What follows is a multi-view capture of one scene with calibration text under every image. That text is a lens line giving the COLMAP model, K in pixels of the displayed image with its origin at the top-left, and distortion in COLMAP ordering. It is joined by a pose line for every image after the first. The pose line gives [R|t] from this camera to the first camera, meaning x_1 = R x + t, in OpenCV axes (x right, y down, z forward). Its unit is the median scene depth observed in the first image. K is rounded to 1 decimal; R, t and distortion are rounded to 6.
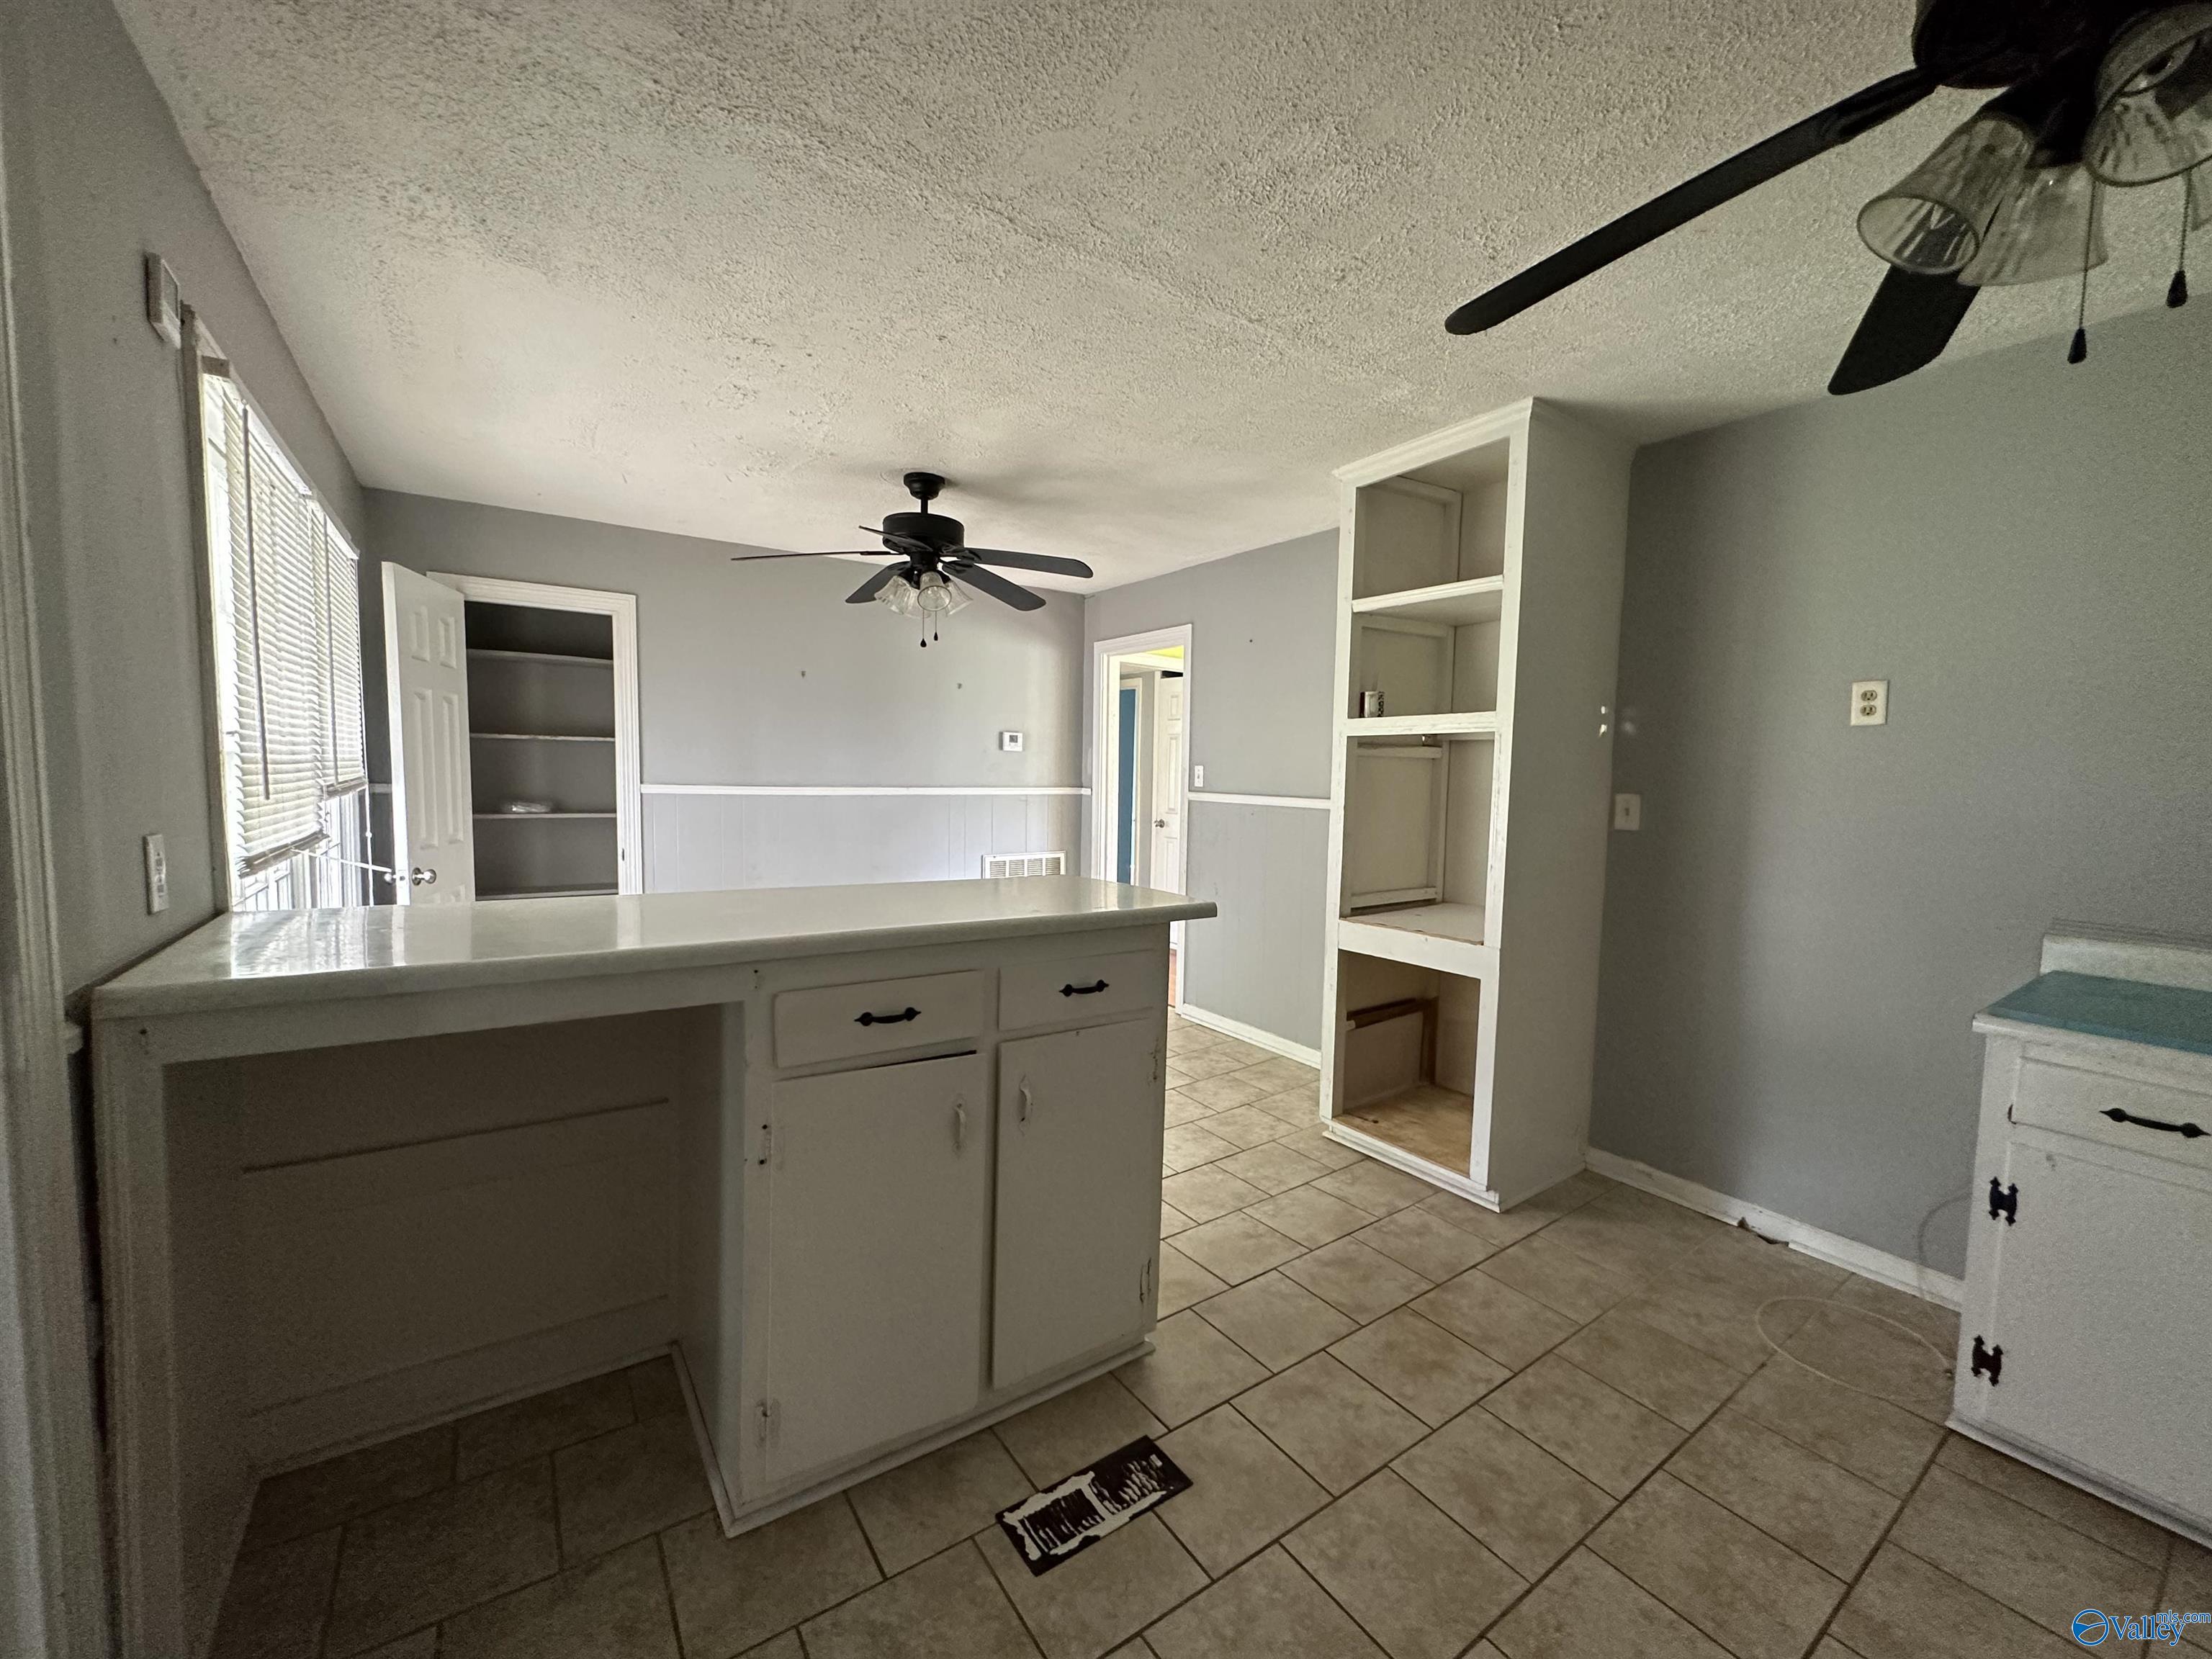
lens RADIAL K [[881.0, 0, 1112.9], [0, 881.0, 833.7], [0, 0, 1]] dist [-0.000328, 0.000180]
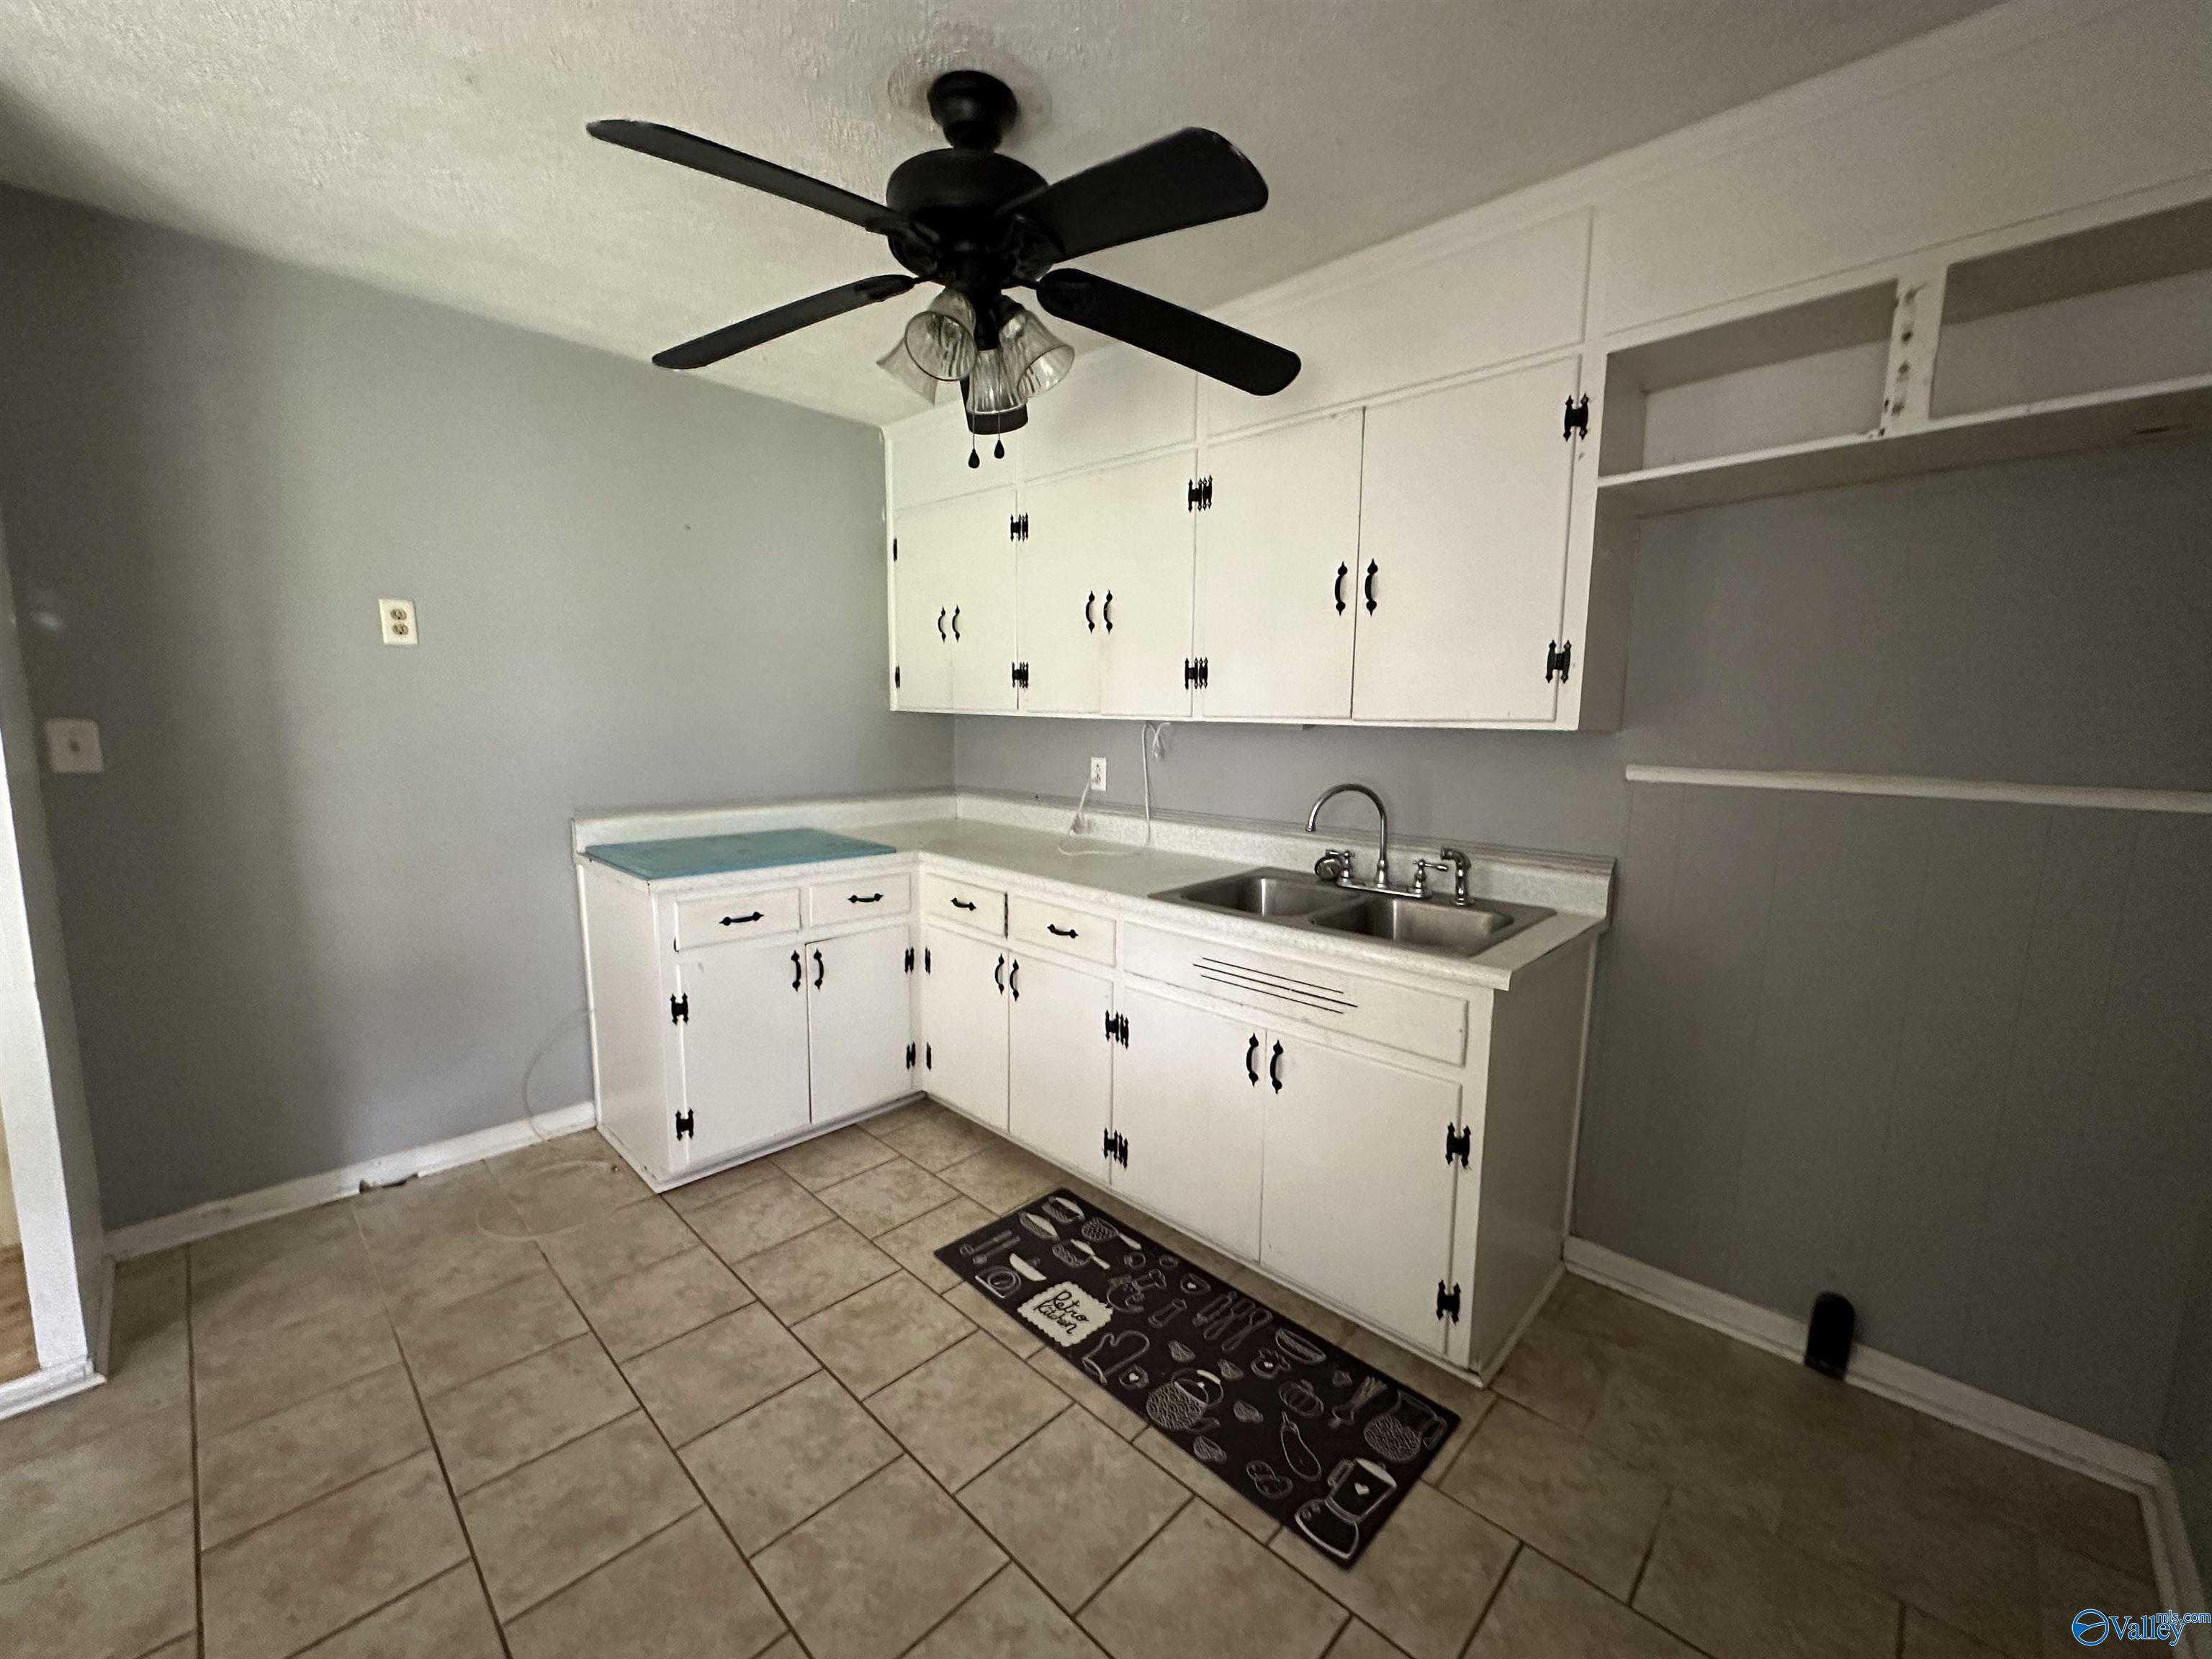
lens RADIAL K [[881.0, 0, 1111.2], [0, 881.0, 828.3], [0, 0, 1]] dist [-0.000328, 0.000180]
pose [[-0.200990, -0.144395, 0.968893, -0.329518], [0.056420, 0.985728, 0.158608, -0.032794], [-0.977967, 0.086543, -0.189975, 0.451051]]
